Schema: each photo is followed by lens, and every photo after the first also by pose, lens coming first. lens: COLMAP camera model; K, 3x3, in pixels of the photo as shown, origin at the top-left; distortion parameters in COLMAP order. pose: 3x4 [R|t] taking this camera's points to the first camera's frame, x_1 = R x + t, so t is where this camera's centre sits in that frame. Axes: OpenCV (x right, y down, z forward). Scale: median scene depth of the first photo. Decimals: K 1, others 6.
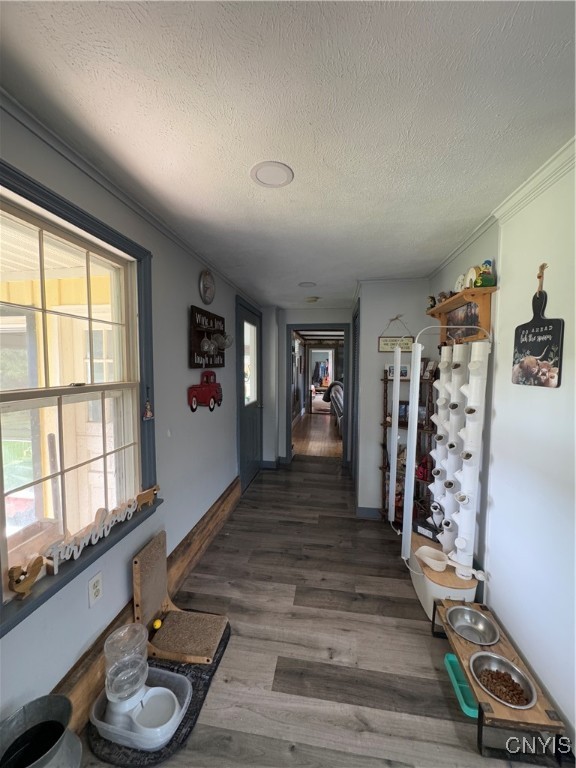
lens RADIAL K [[304.1, 0, 287.9], [0, 304.1, 382.4], [0, 0, 1]] dist [-0.006909, 0.000455]
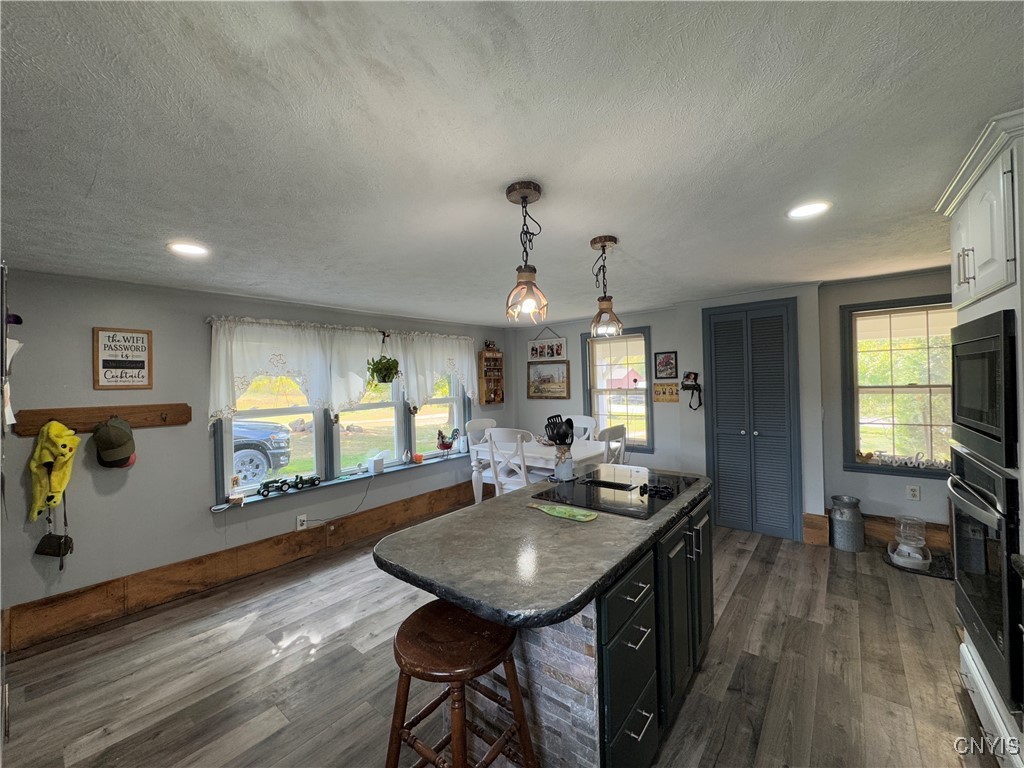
lens RADIAL K [[405.5, 0, 509.0], [0, 405.5, 382.2], [0, 0, 1]] dist [-0.006909, 0.000455]
pose [[-0.521709, 0.016289, -0.852968, 1.770631], [-0.019619, 0.999324, 0.031084, -0.020001], [0.852898, 0.032951, -0.521037, 0.084670]]
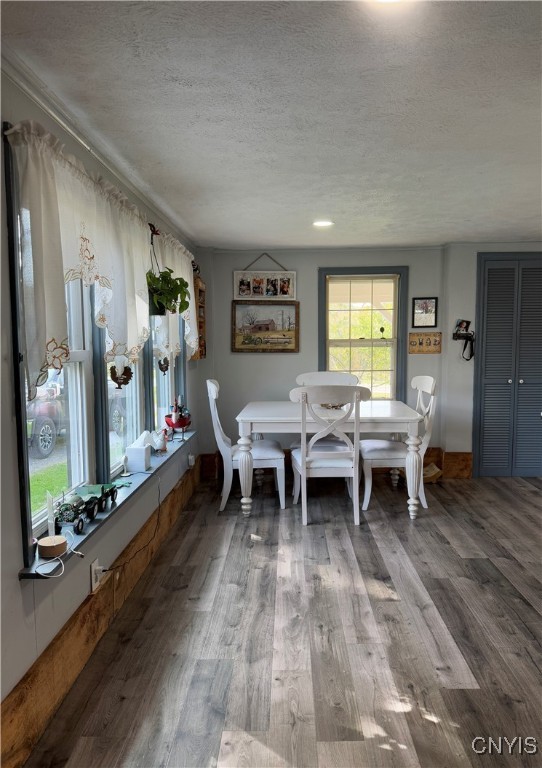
lens RADIAL K [[543.5, 0, 278.6], [0, 543.5, 386.1], [0, 0, 1]] dist [0.026899, -0.011530]
pose [[0.133320, 0.085690, -0.987362, 1.997246], [-0.045649, 0.995729, 0.080252, 0.114582], [0.990021, 0.034373, 0.136662, -1.367154]]
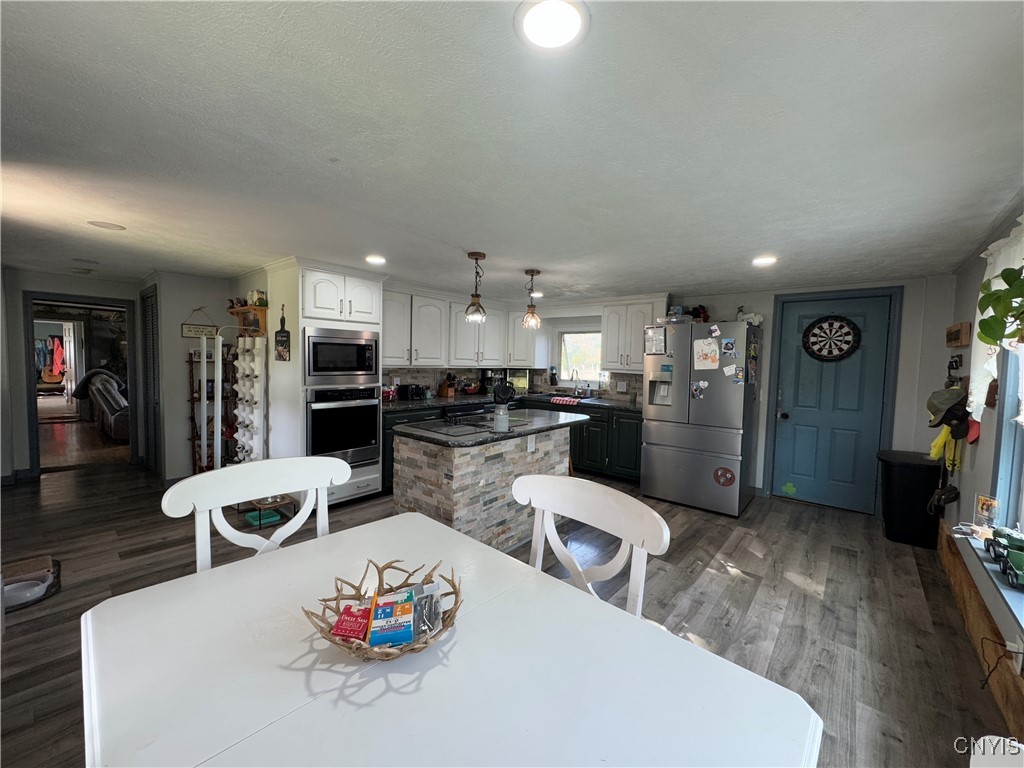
lens RADIAL K [[405.5, 0, 515.2], [0, 405.5, 383.0], [0, 0, 1]] dist [-0.006909, 0.000455]
pose [[0.526113, -0.040887, 0.849431, -0.457234], [0.023520, 0.999161, 0.033527, 0.067556], [-0.850089, 0.002339, 0.526633, -1.159828]]
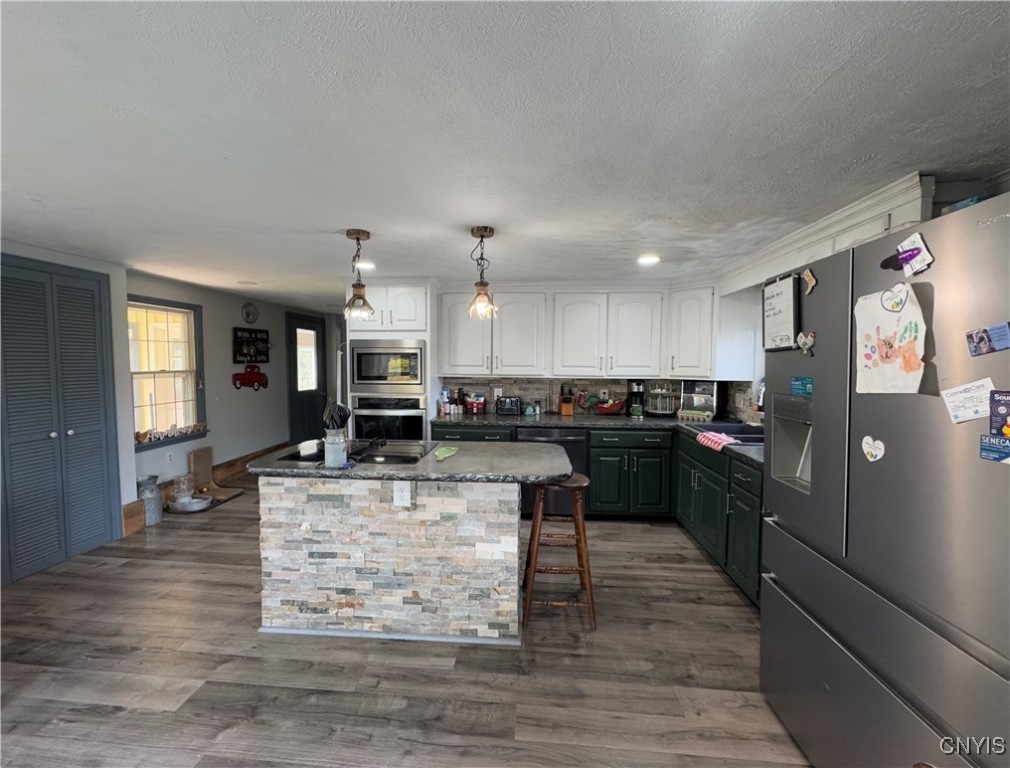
lens RADIAL K [[404.7, 0, 501.6], [0, 404.7, 384.2], [0, 0, 1]] dist [-0.004425, -0.000033]
pose [[0.997923, -0.002674, 0.064358, 1.083809], [0.002496, 0.999993, 0.002837, 0.072147], [-0.064365, -0.002671, 0.997923, -1.435378]]
